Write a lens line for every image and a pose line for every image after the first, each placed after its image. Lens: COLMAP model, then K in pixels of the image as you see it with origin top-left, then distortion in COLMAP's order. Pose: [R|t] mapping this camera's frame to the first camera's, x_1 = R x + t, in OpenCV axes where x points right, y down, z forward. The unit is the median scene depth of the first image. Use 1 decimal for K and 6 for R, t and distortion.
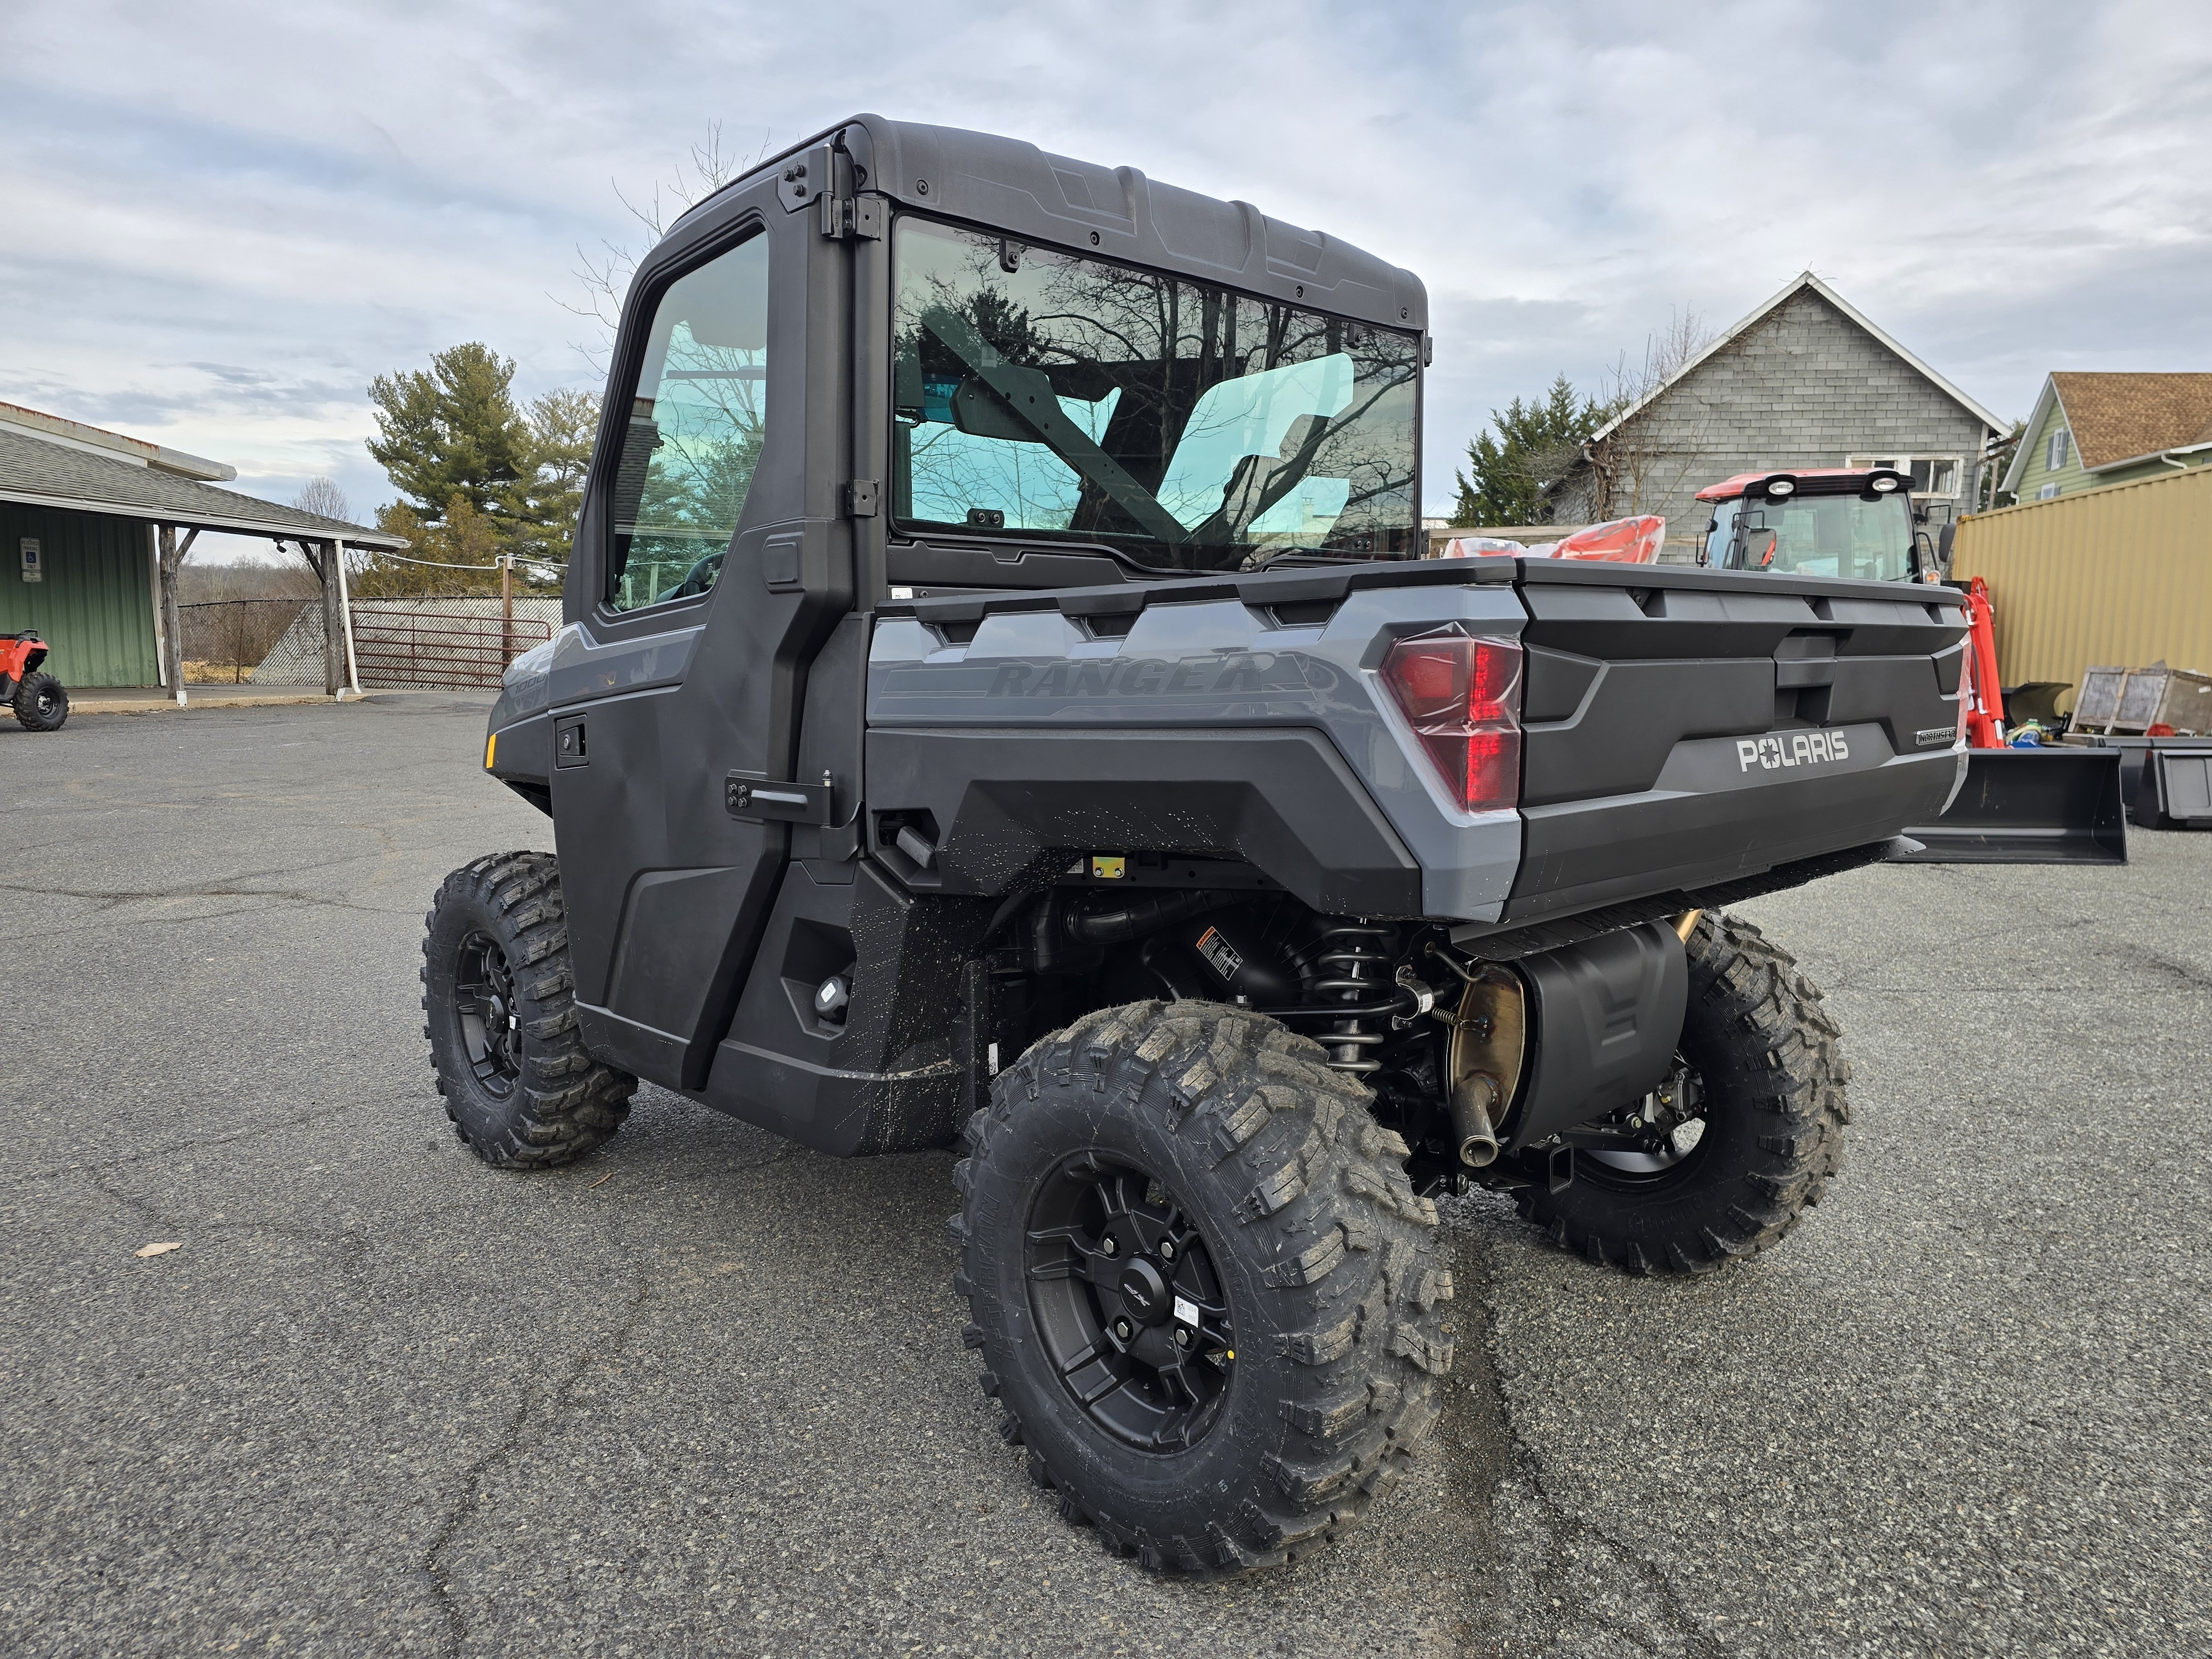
lens RADIAL K [[1492.3, 0, 1106.0], [0, 1492.3, 829.5], [0, 0, 1]] dist [0.003266, 0.003686]
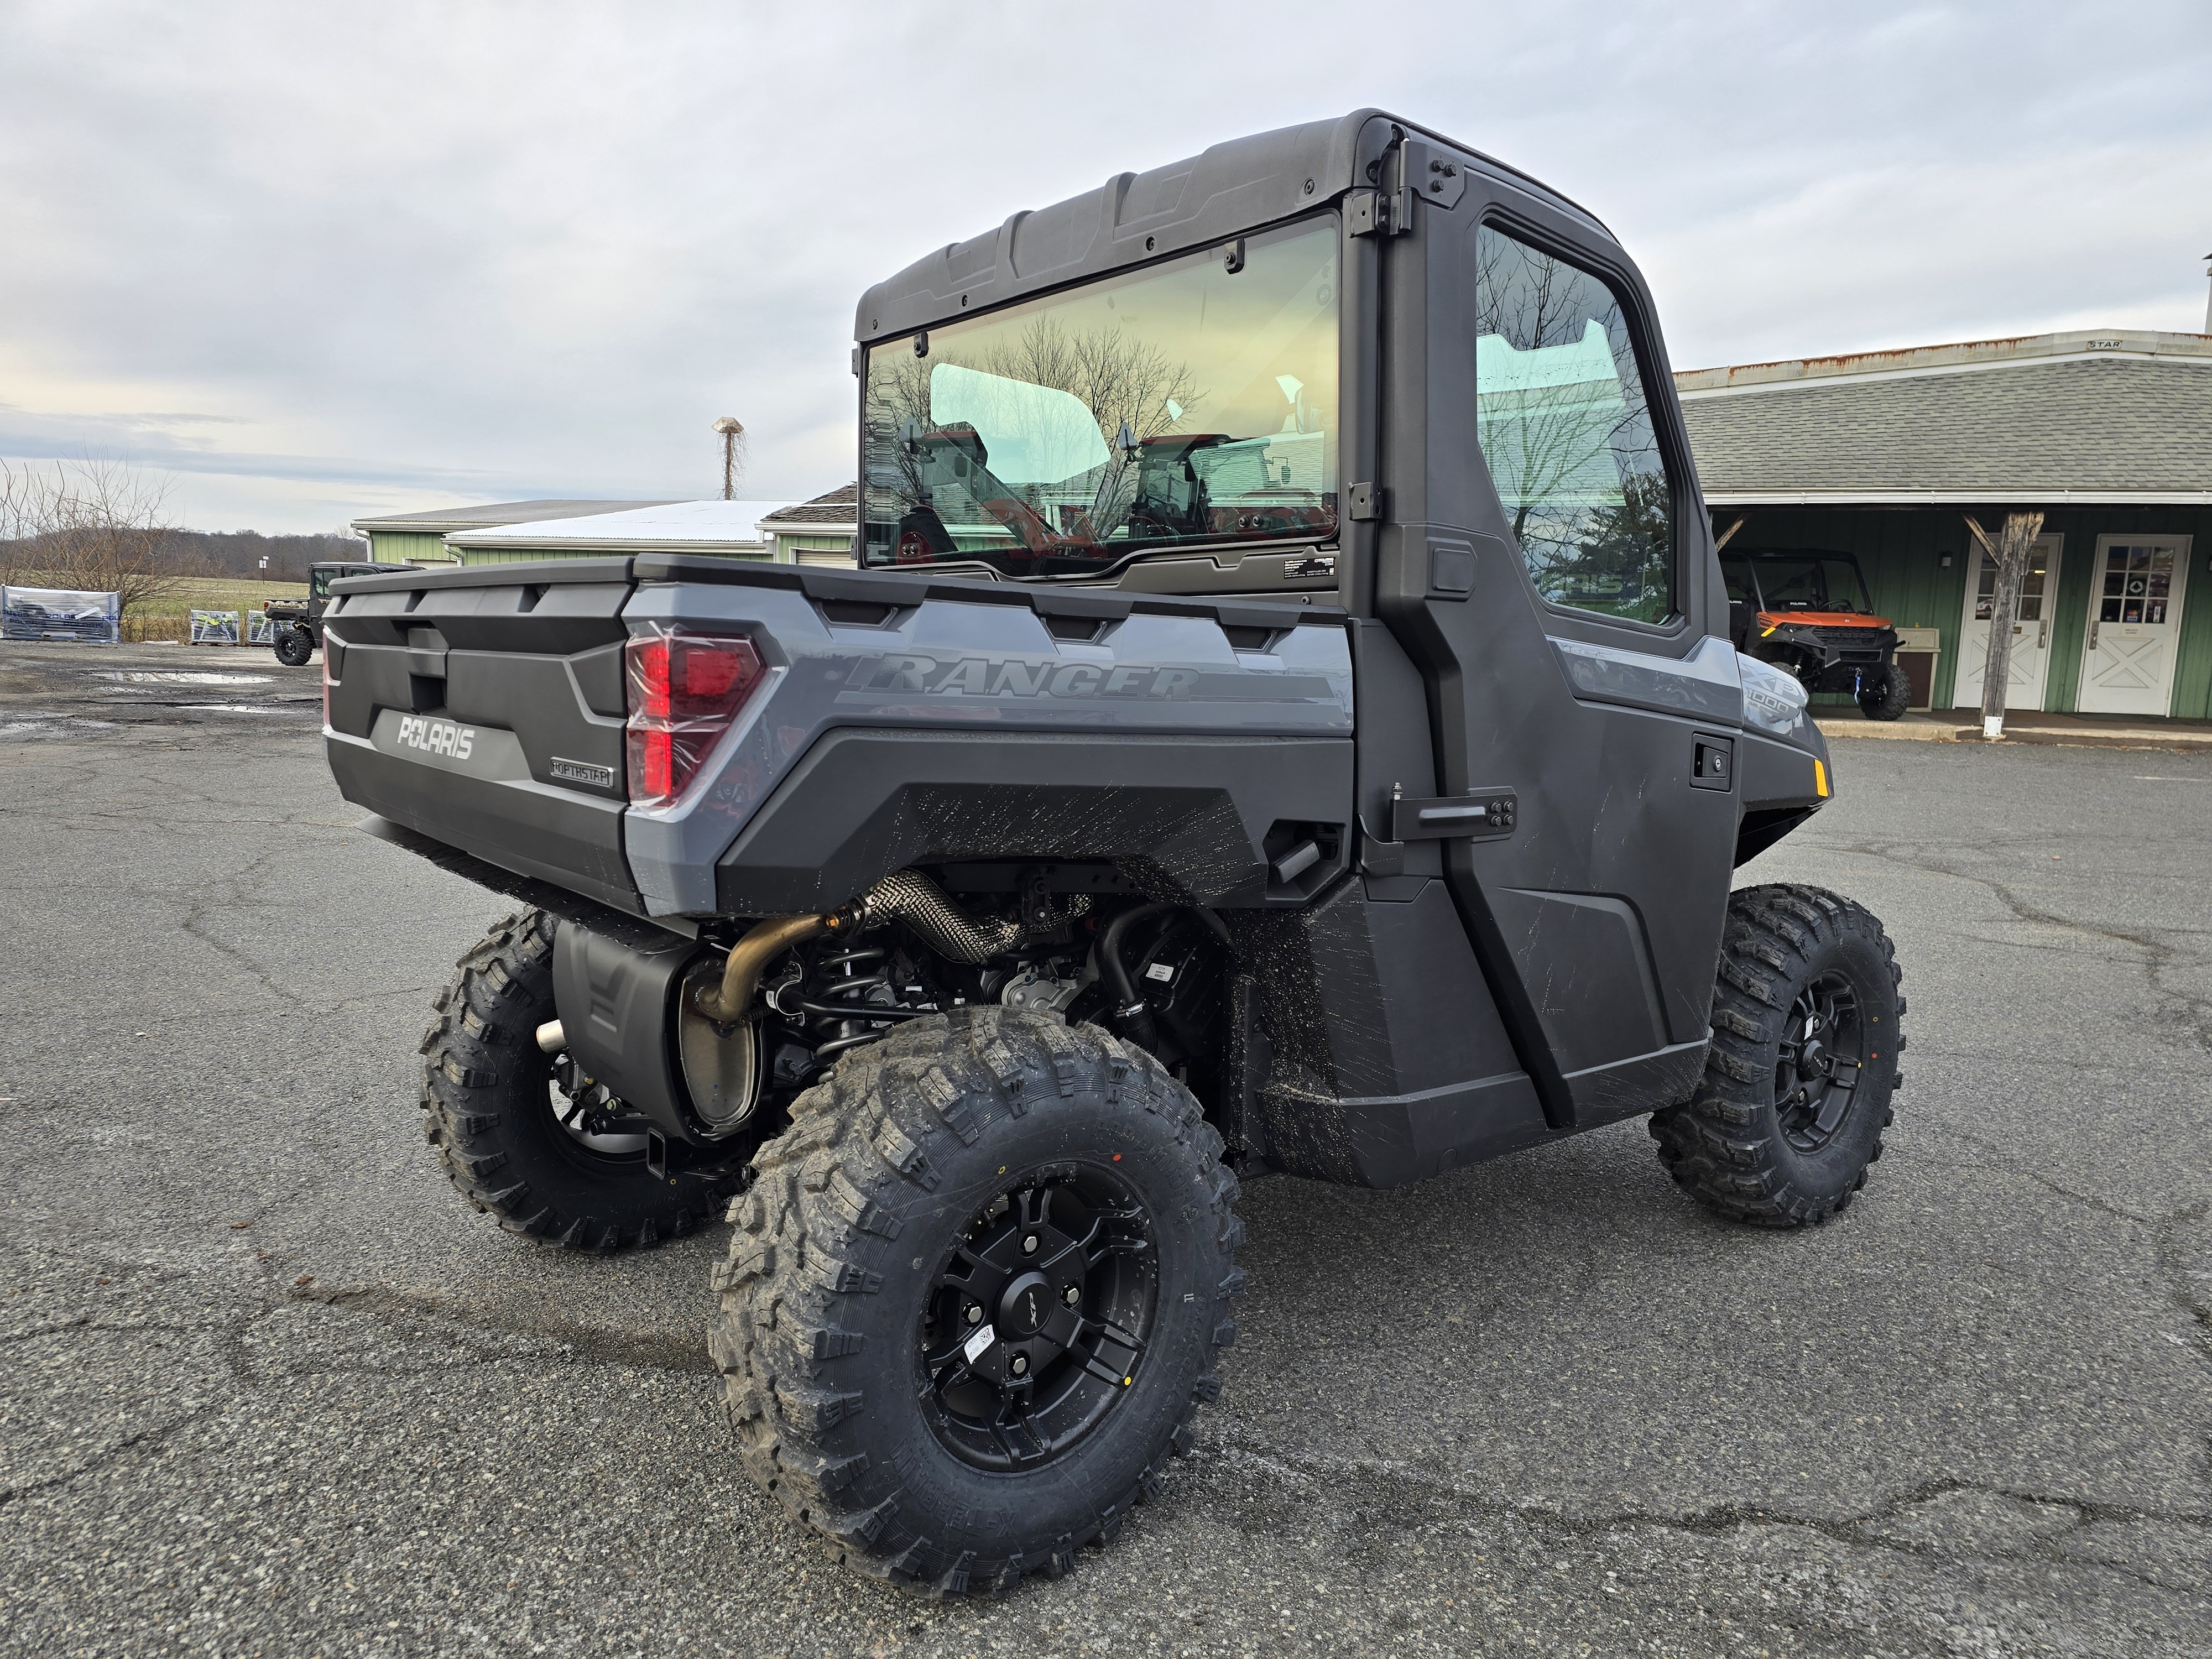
lens RADIAL K [[1492.3, 0, 1106.0], [0, 1492.3, 829.5], [0, 0, 1]] dist [0.003266, 0.003686]
pose [[-0.085290, 0.116479, -0.989524, 1.416146], [-0.147663, 0.980698, 0.128167, -0.186829], [0.985353, 0.157048, -0.066444, 1.498703]]
